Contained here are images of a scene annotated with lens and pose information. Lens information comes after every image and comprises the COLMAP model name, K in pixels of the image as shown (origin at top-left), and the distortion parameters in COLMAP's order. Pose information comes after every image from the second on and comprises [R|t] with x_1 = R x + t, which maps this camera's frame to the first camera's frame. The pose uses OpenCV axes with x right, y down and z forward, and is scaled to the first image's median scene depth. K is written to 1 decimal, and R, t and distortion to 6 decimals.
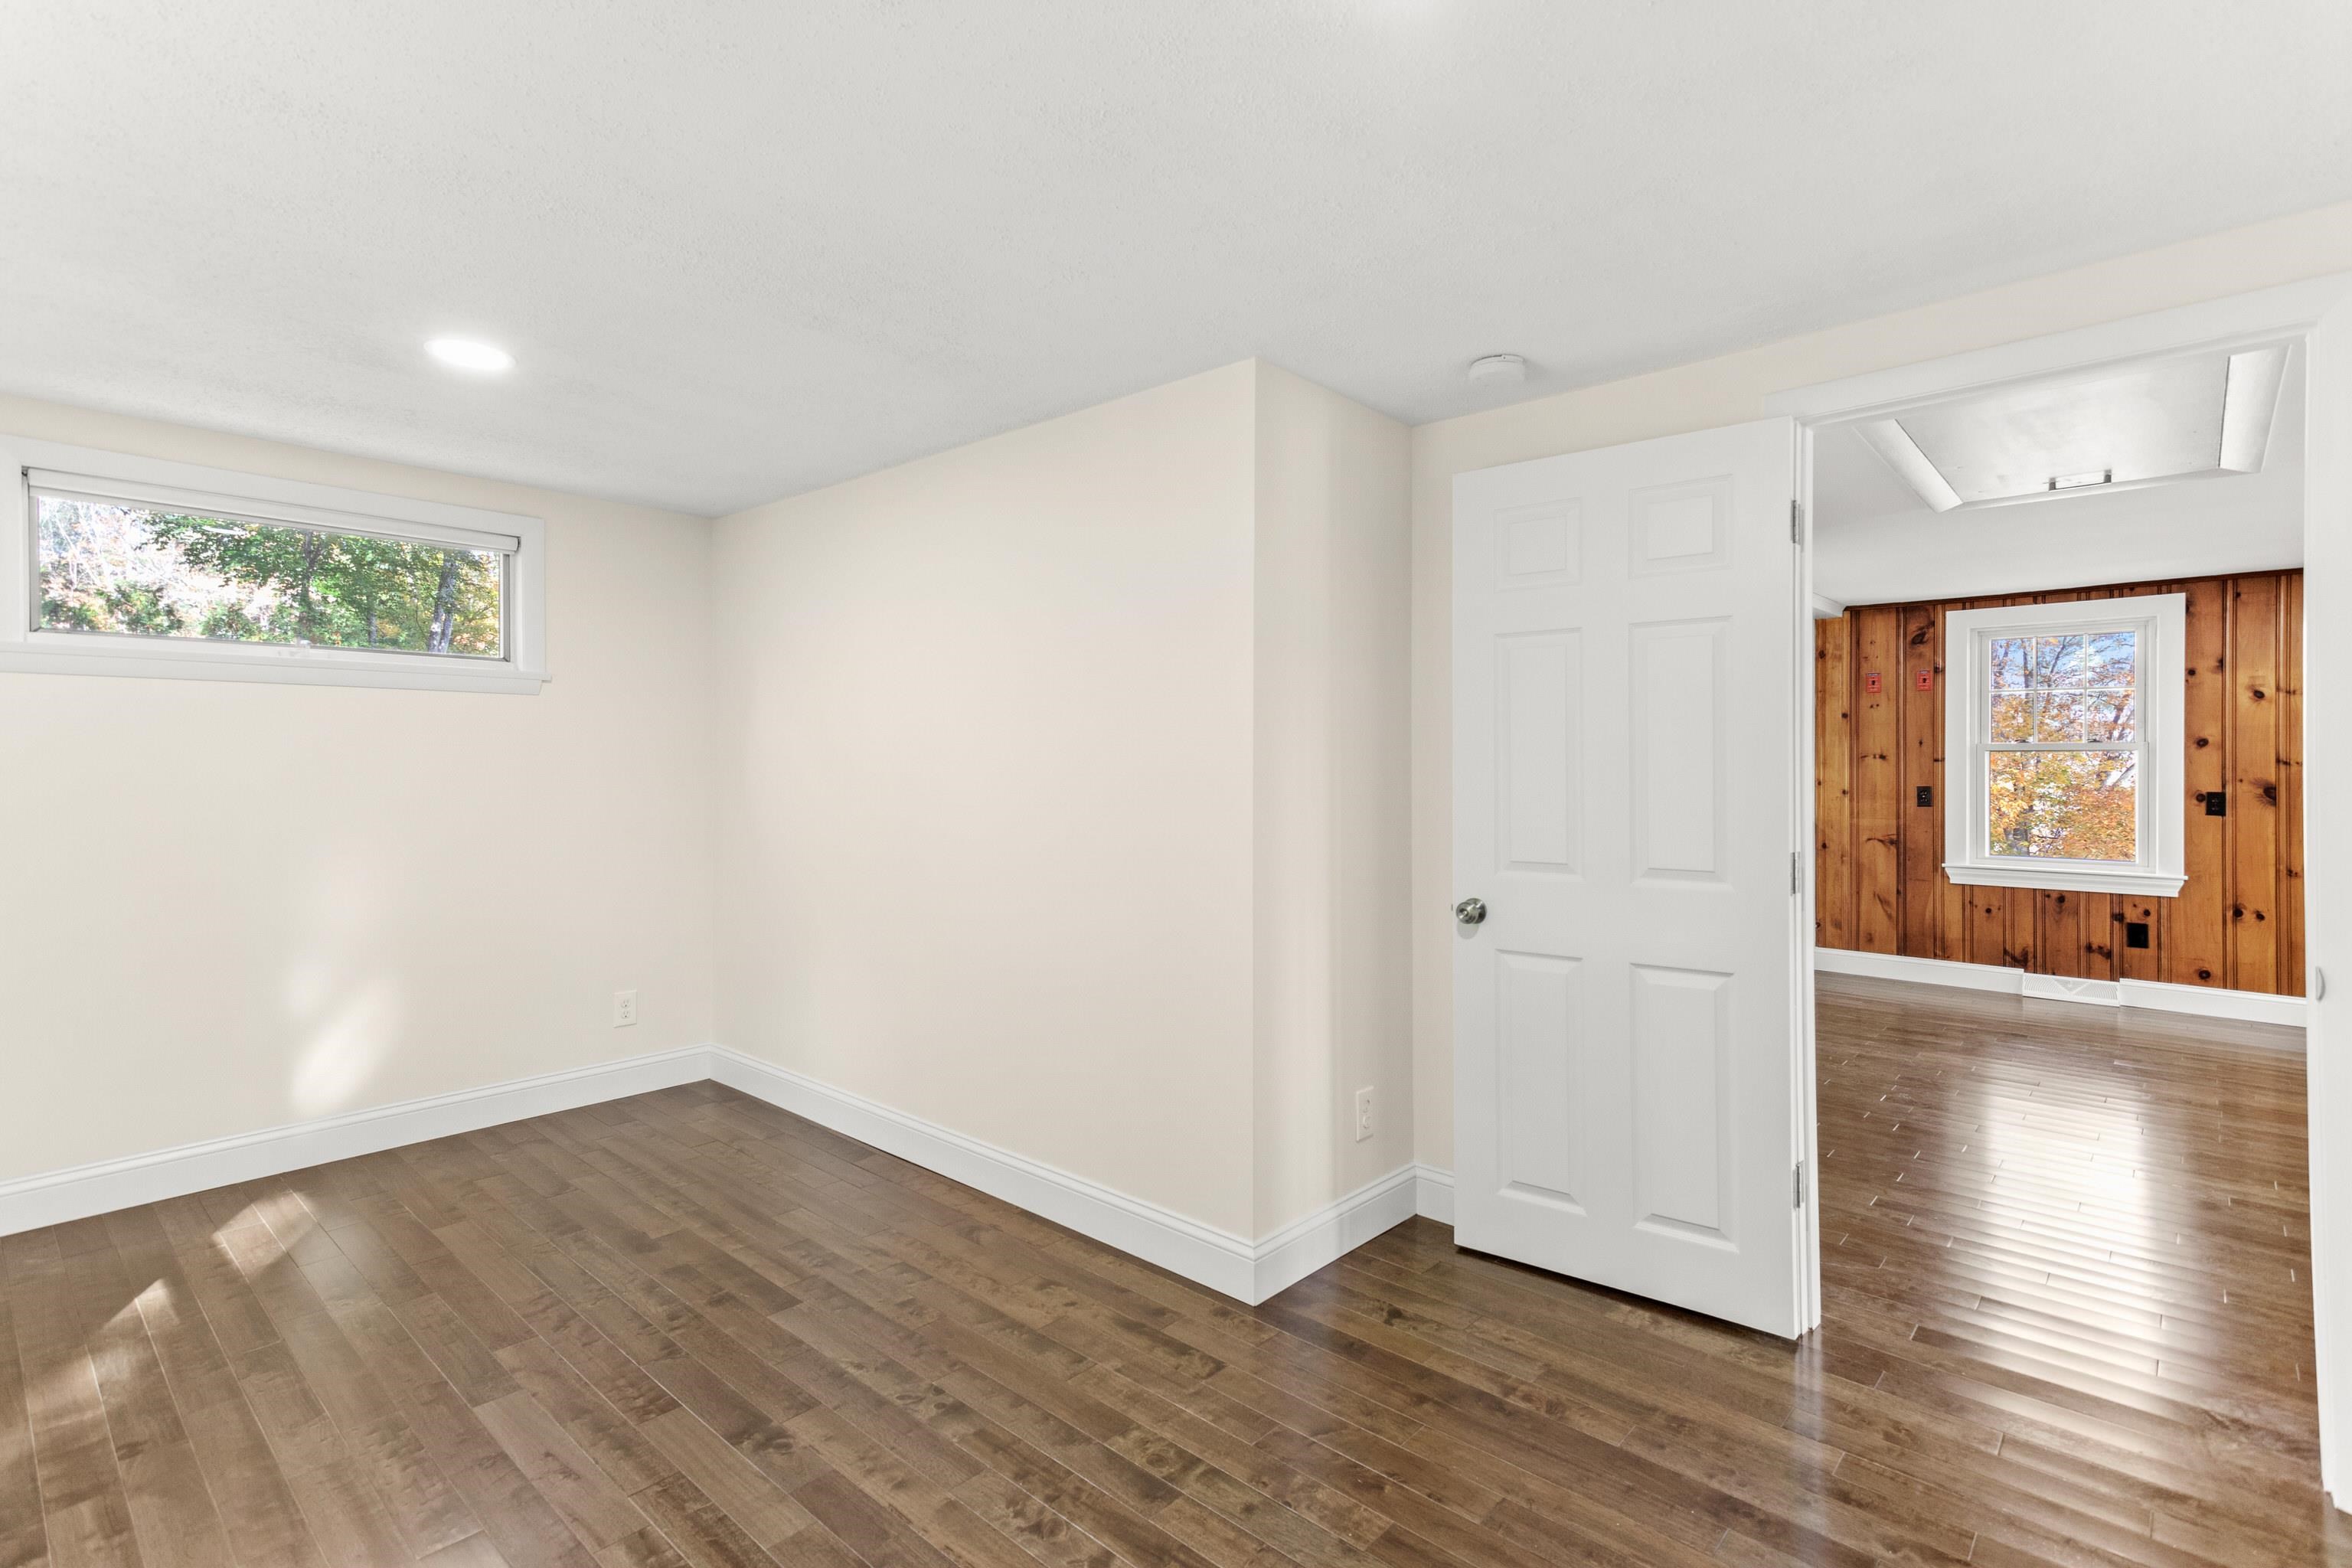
lens RADIAL K [[1103.4, 0, 1175.5], [0, 1103.4, 768.0], [0, 0, 1]] dist [0.032213, 0.000143]
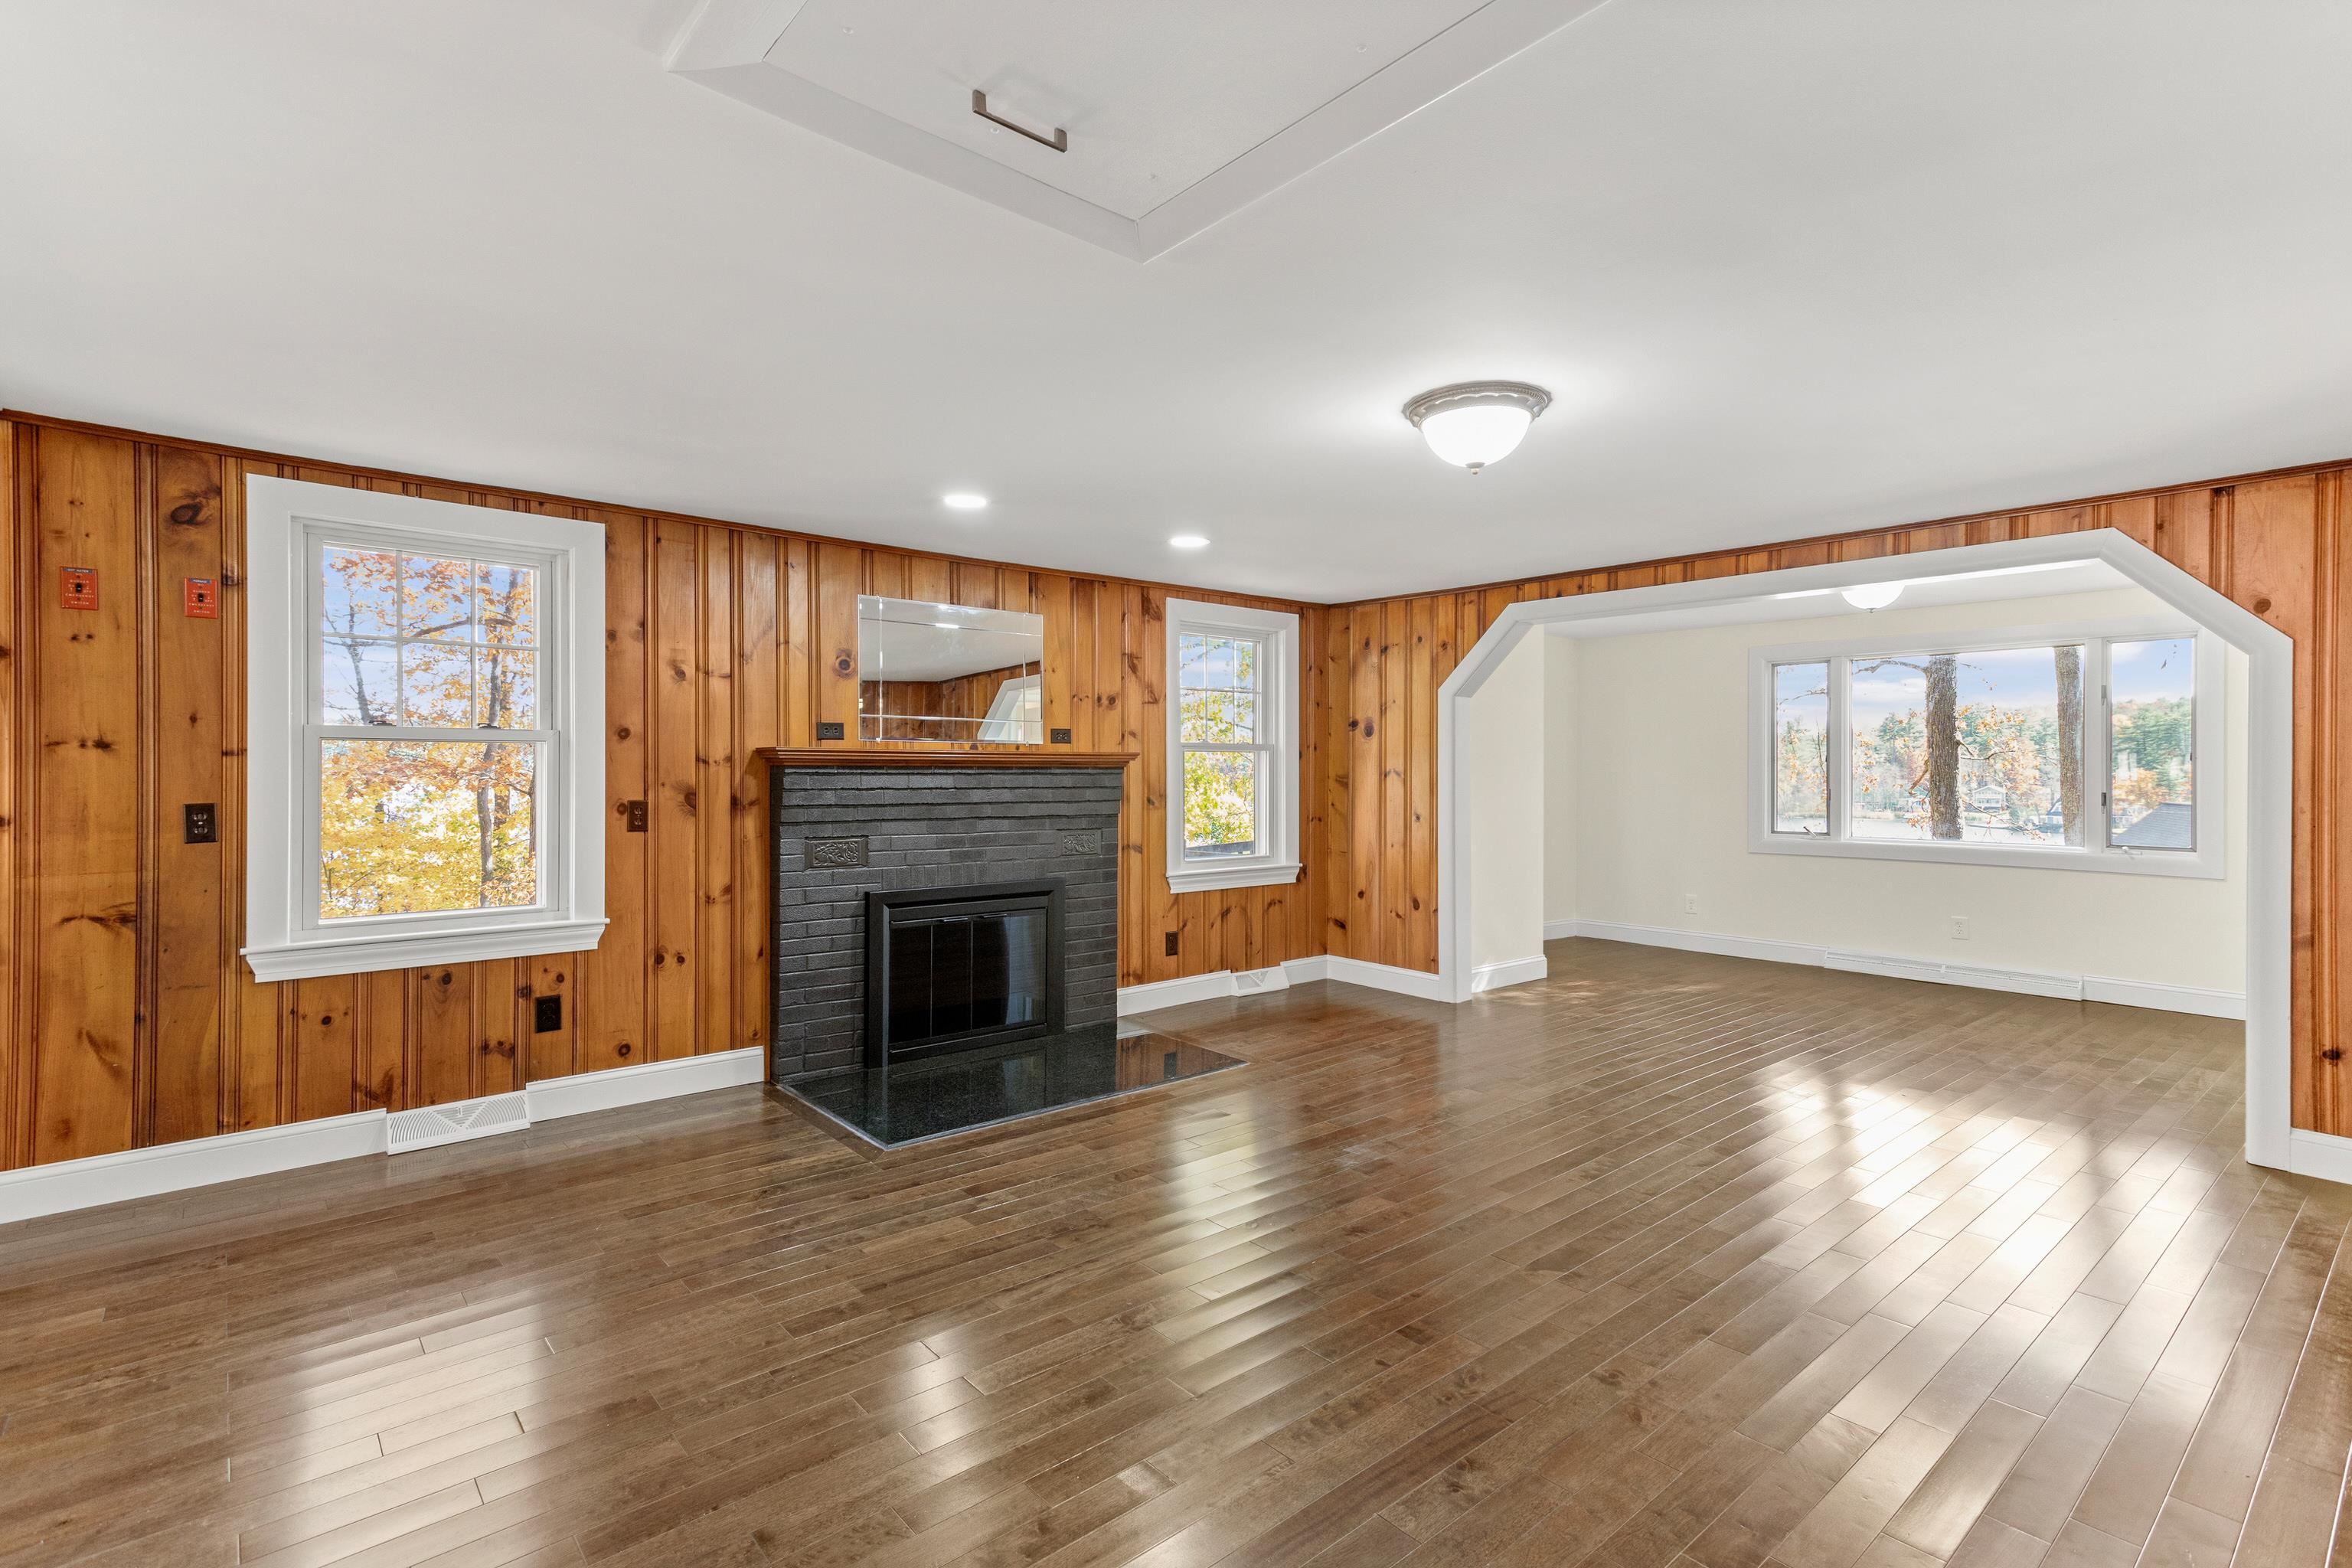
lens RADIAL K [[1103.4, 0, 1174.9], [0, 1103.4, 767.8], [0, 0, 1]] dist [0.032213, 0.000143]
pose [[0.126015, -0.002334, 0.992026, 0.217157], [-0.003293, 0.999991, 0.002771, -0.003057], [-0.992023, -0.003616, 0.126006, 0.506707]]
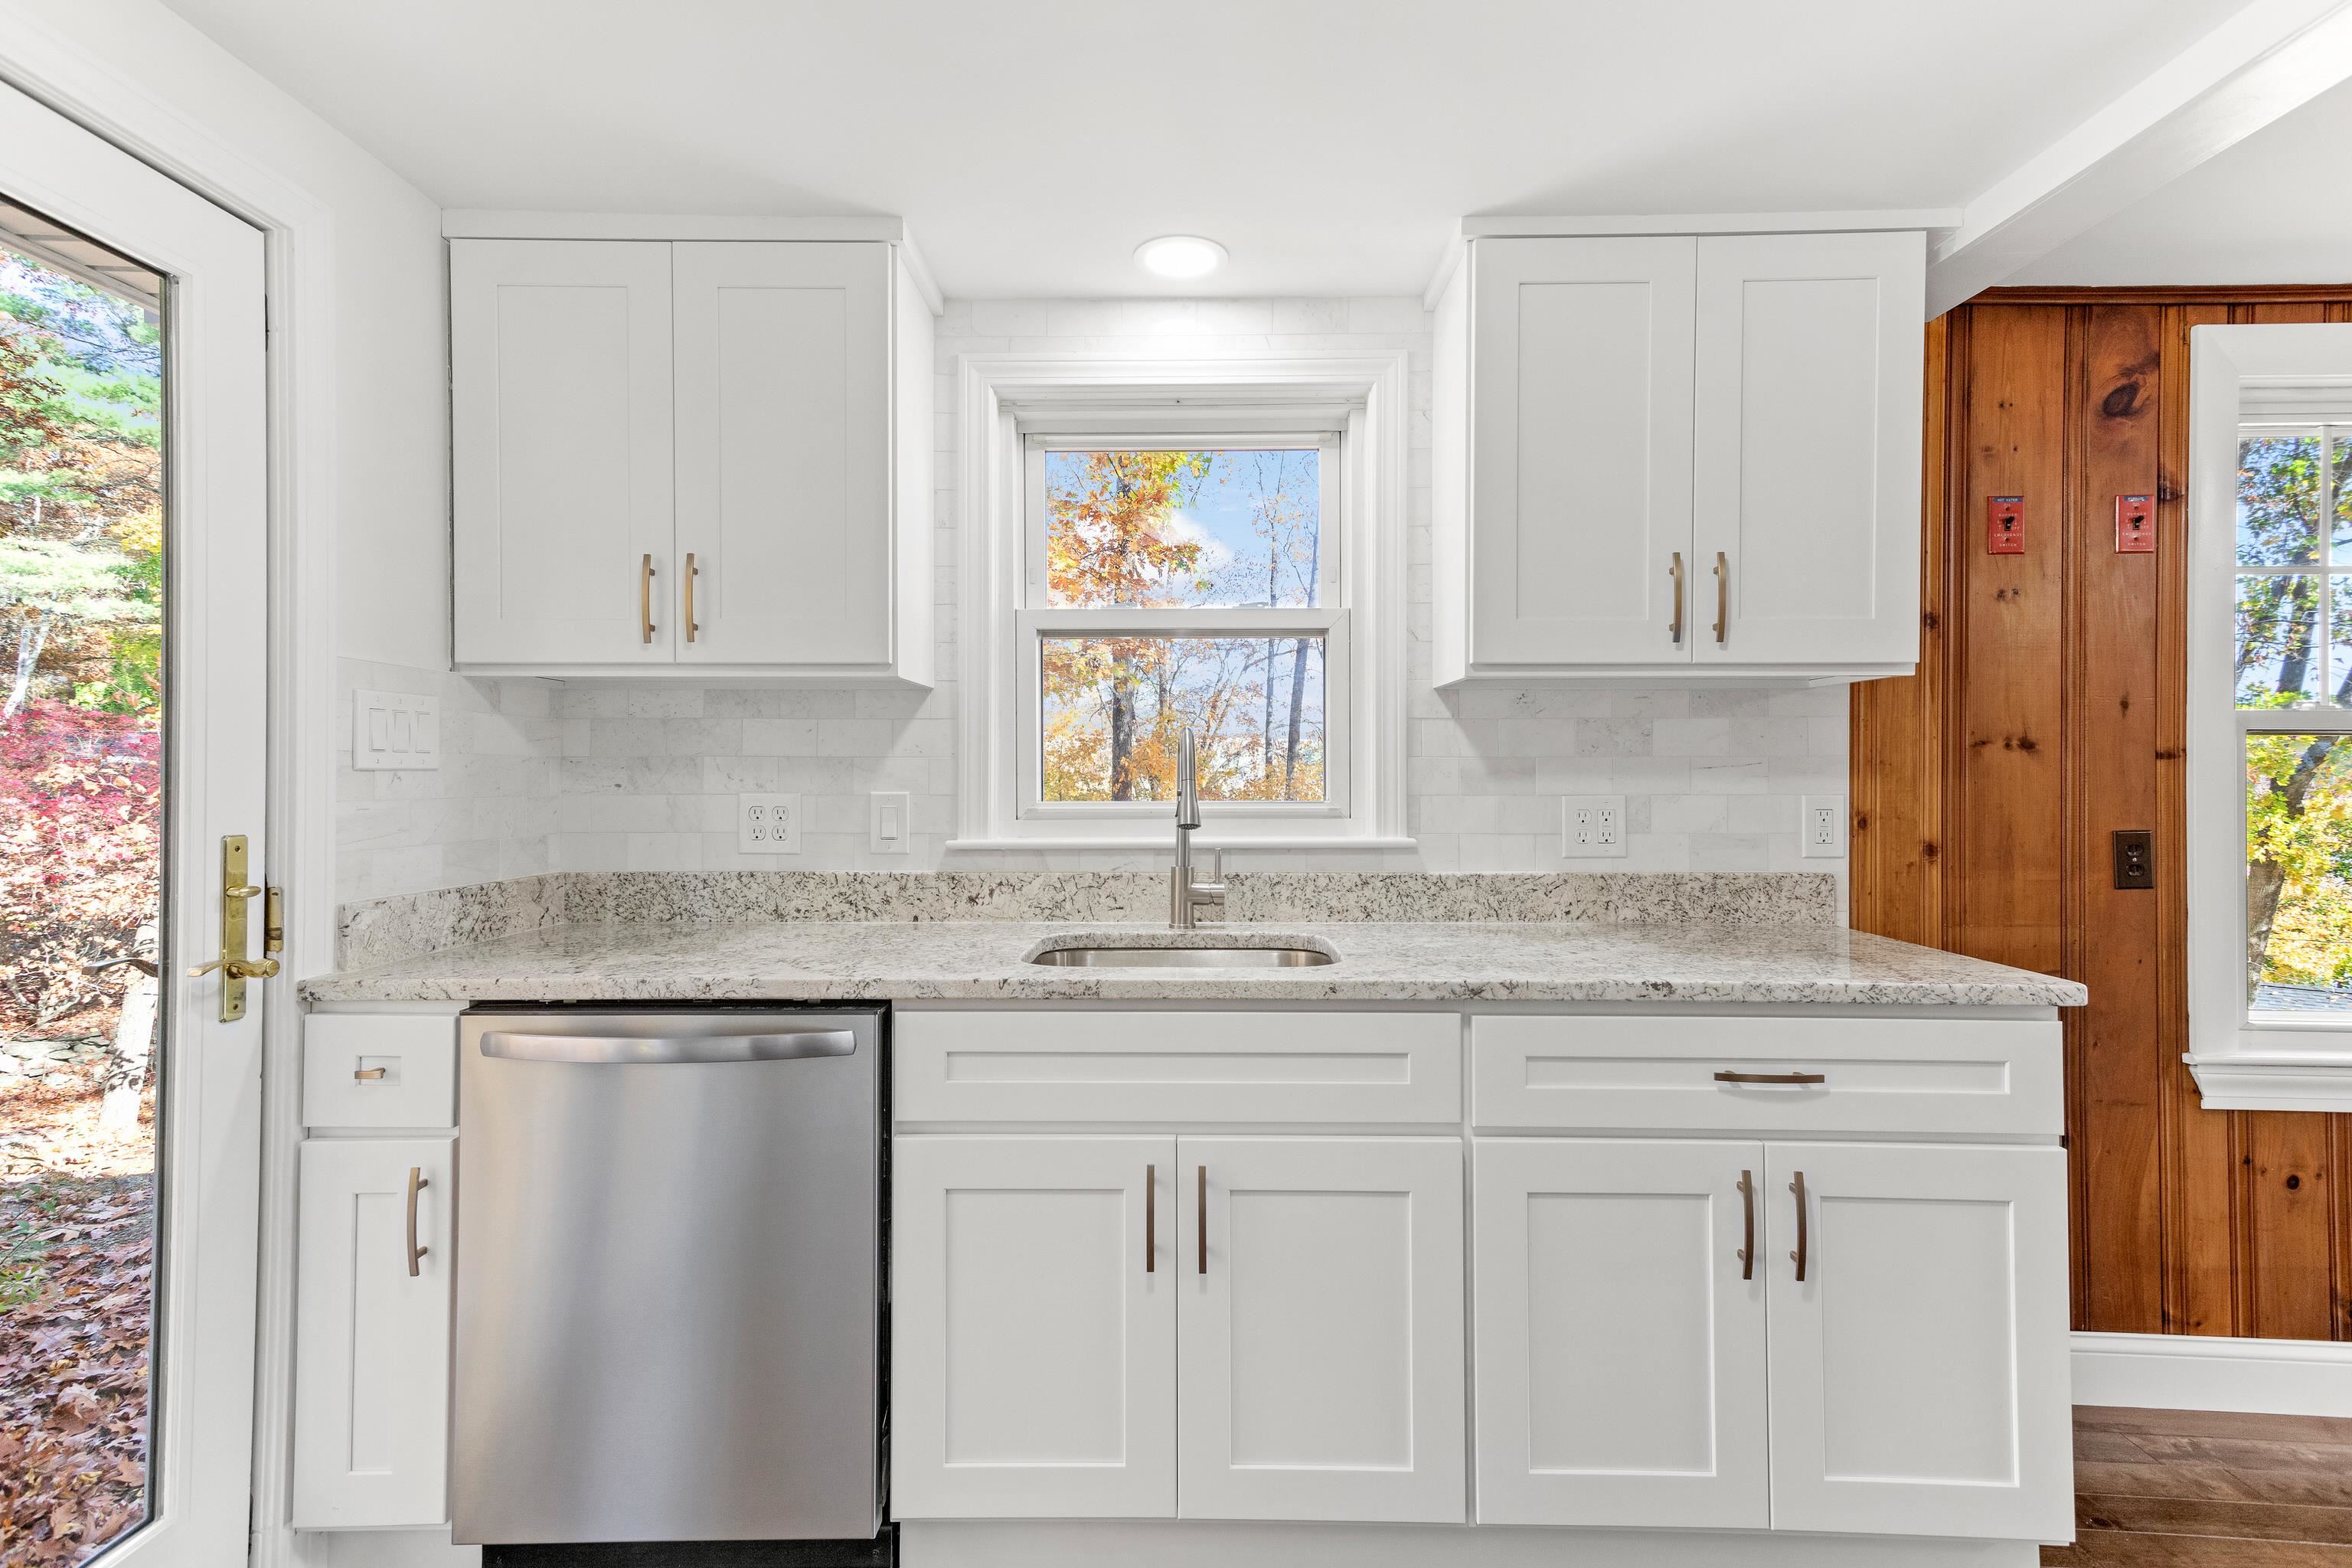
lens RADIAL K [[1103.4, 0, 1172.4], [0, 1103.4, 781.3], [0, 0, 1]] dist [0.032213, 0.000143]
pose [[0.743701, 0.002481, 0.668508, 0.223520], [-0.001414, 0.999997, -0.002138, 0.002527], [-0.668511, 0.000645, 0.743702, 0.969710]]
